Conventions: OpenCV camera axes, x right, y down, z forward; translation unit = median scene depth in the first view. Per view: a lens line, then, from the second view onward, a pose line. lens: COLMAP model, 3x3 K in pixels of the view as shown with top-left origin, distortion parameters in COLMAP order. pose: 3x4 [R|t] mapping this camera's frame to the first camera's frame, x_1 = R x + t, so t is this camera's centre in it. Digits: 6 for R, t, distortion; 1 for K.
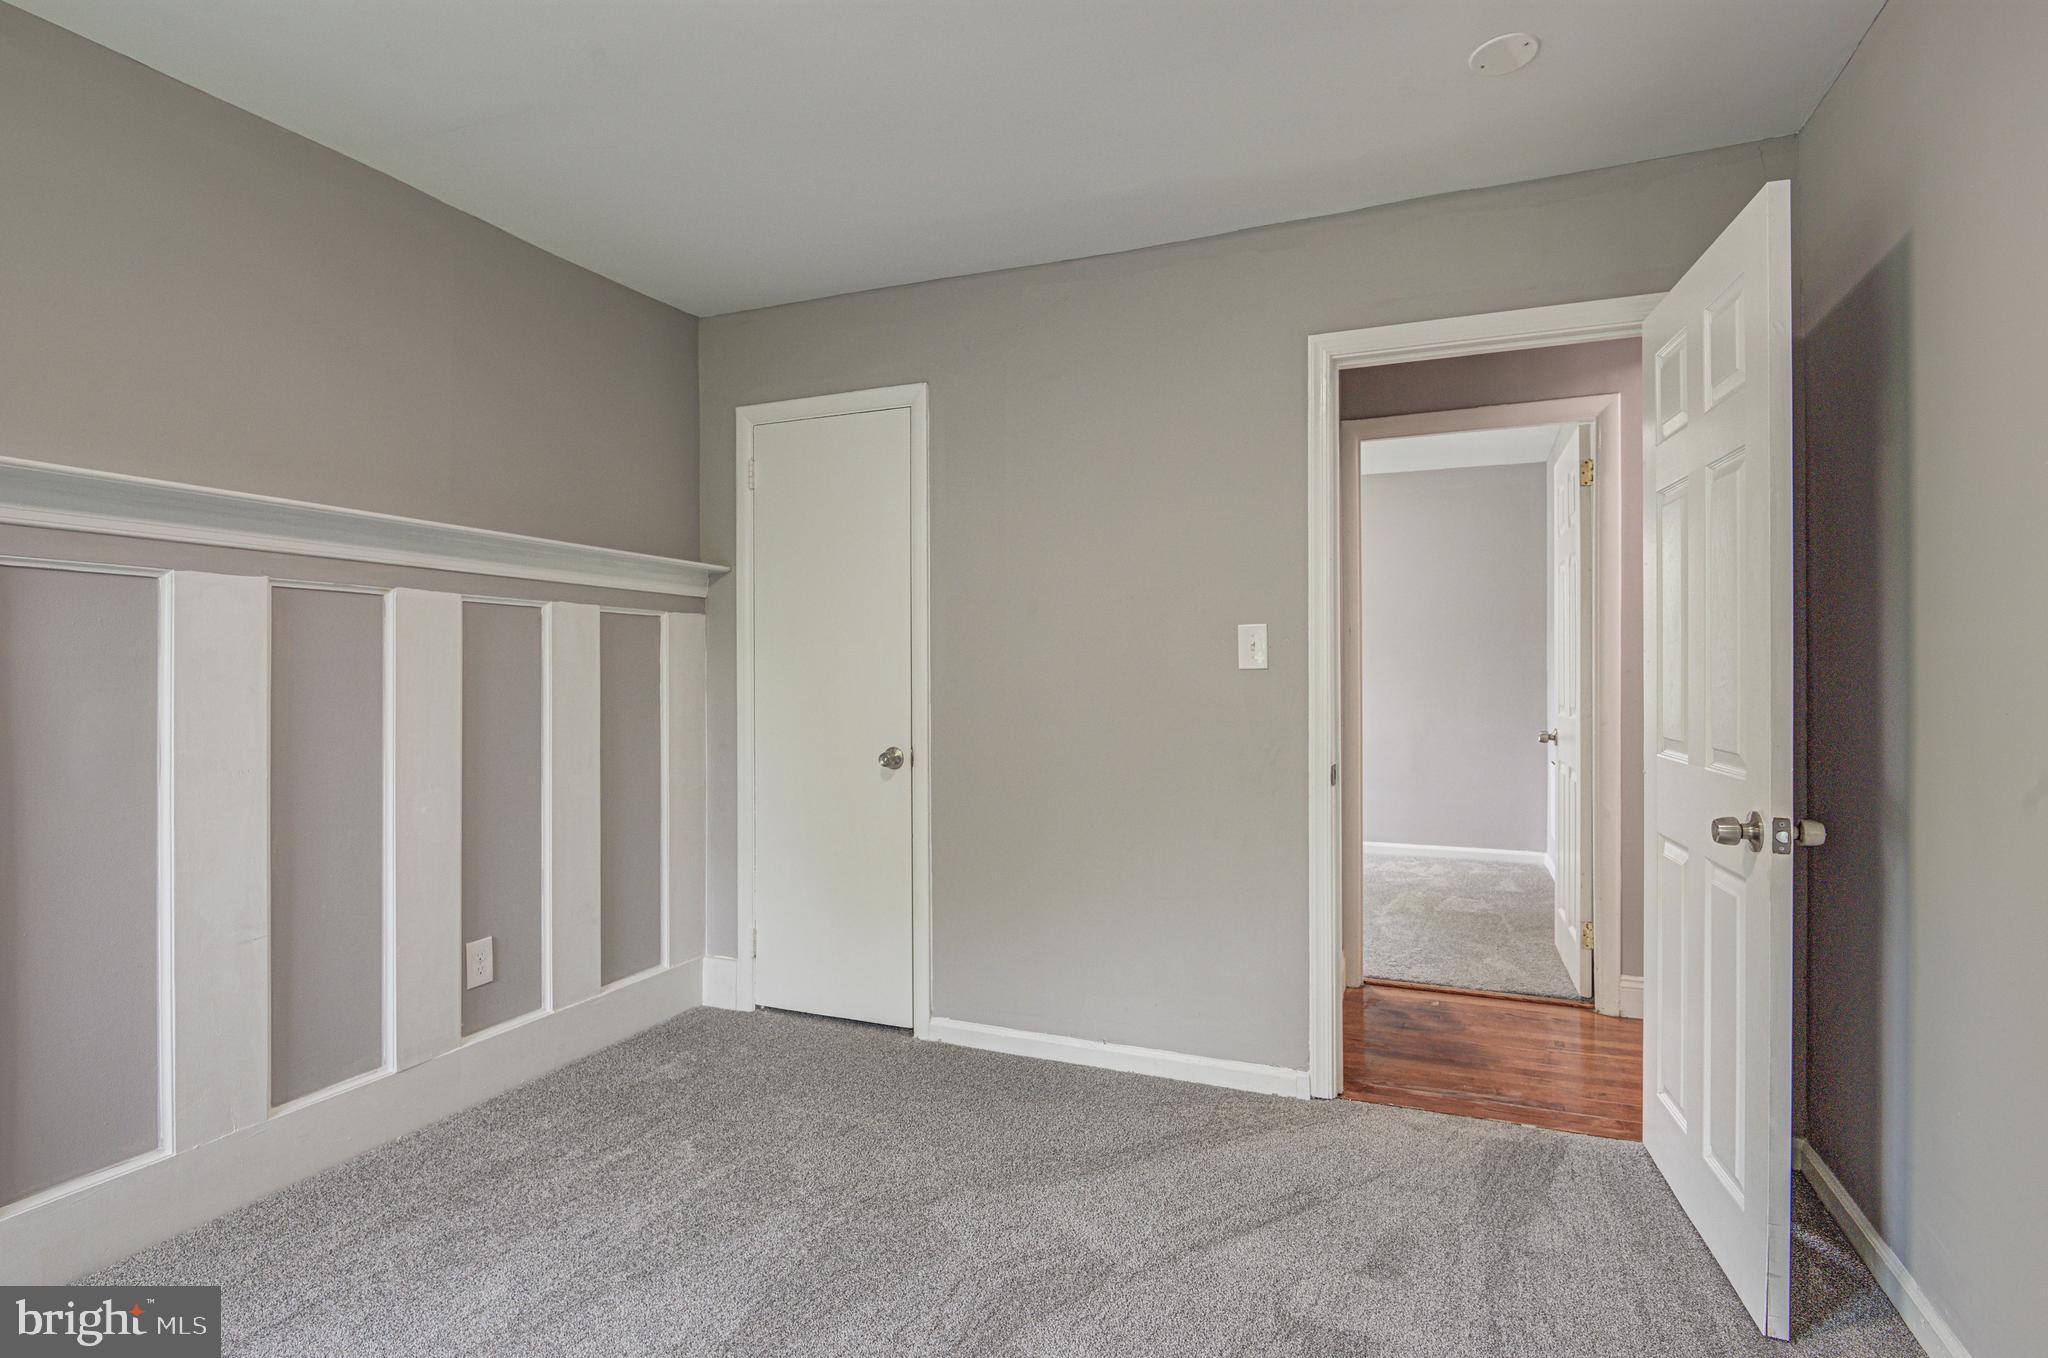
lens RADIAL K [[1079.4, 0, 997.7], [0, 1079.4, 675.7], [0, 0, 1]] dist [-0.000365, -0.000144]
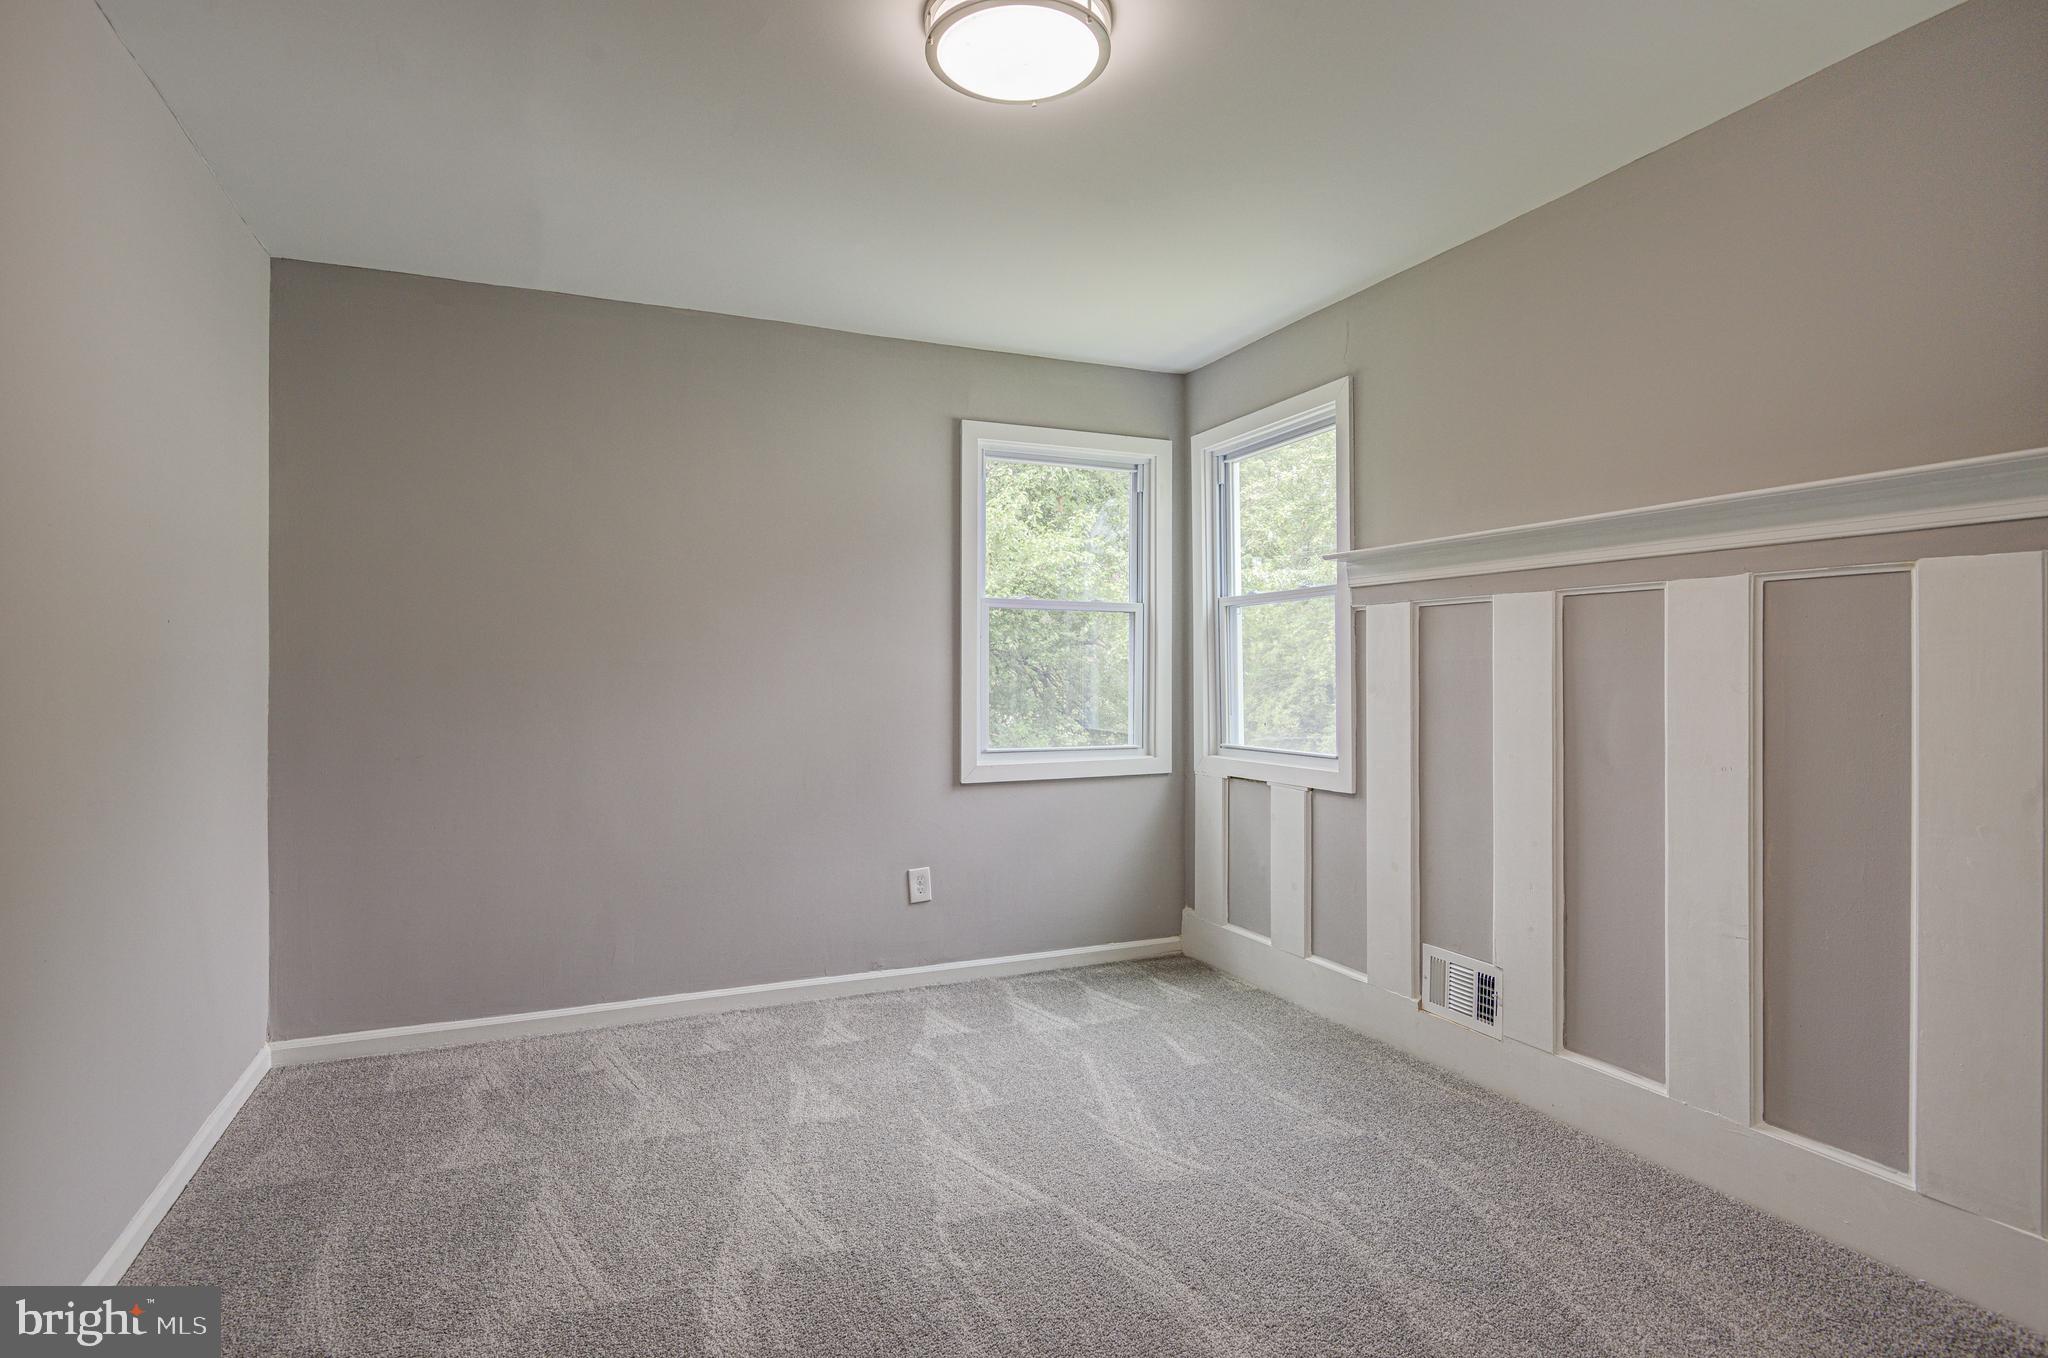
lens RADIAL K [[1079.4, 0, 997.7], [0, 1079.4, 675.7], [0, 0, 1]] dist [-0.000365, -0.000144]
pose [[-0.705129, -0.001058, -0.709079, 0.444513], [-0.002317, 0.999997, 0.000812, 0.002081], [0.709076, 0.002215, -0.705129, 1.071998]]
